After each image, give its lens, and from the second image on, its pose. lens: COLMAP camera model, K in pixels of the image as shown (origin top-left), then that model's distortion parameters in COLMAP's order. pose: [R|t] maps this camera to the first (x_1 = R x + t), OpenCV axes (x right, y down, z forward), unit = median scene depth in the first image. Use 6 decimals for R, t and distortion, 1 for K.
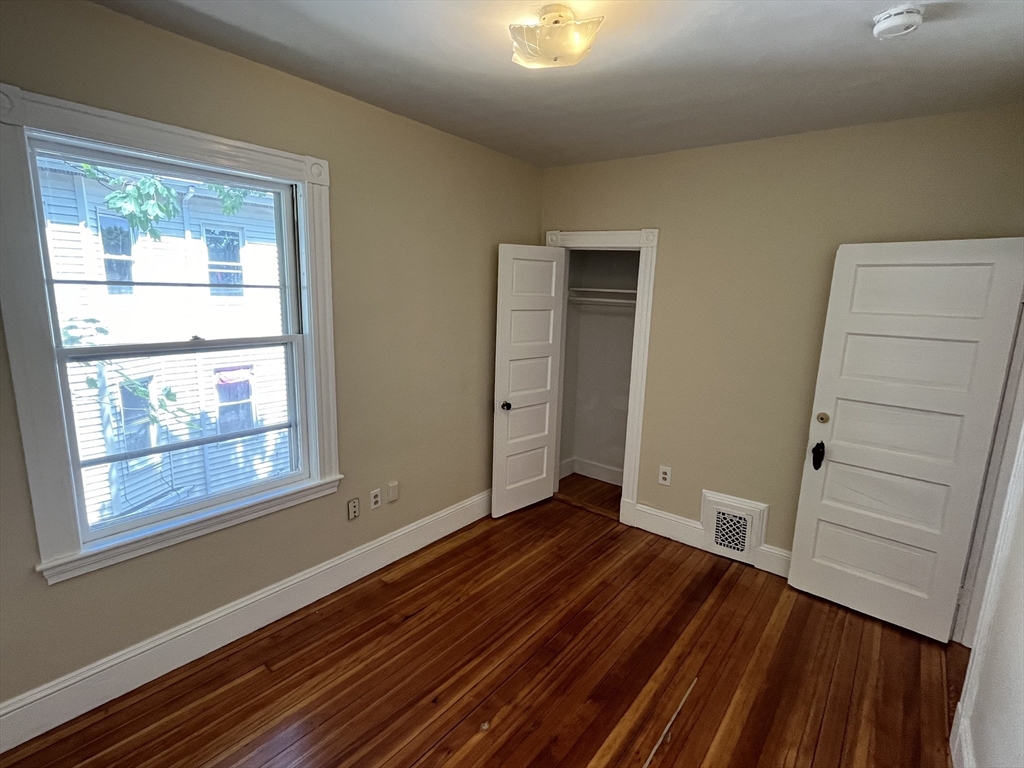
lens RADIAL K [[489.2, 0, 508.2], [0, 489.2, 380.1], [0, 0, 1]] dist [-0.000434, 0.000166]
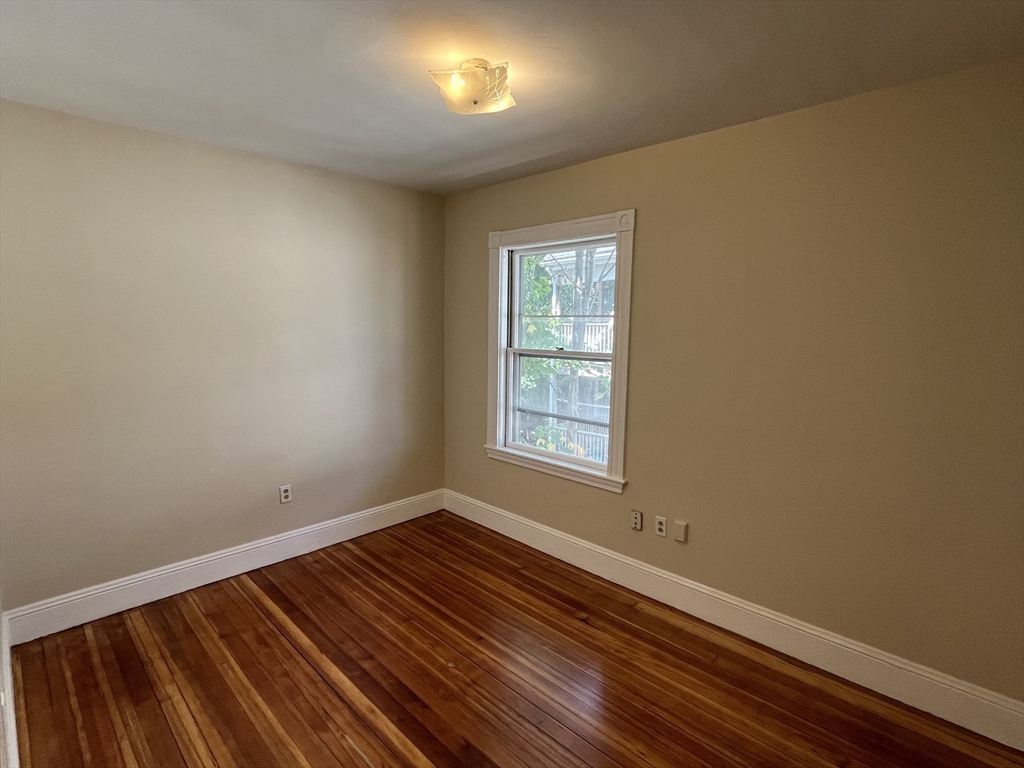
lens RADIAL K [[489.2, 0, 508.2], [0, 489.2, 380.1], [0, 0, 1]] dist [-0.000434, 0.000166]
pose [[-0.063552, 0.079565, -0.994802, 0.808628], [-0.199143, 0.975758, 0.090764, -0.082669], [0.977908, 0.203876, -0.046166, 0.783620]]
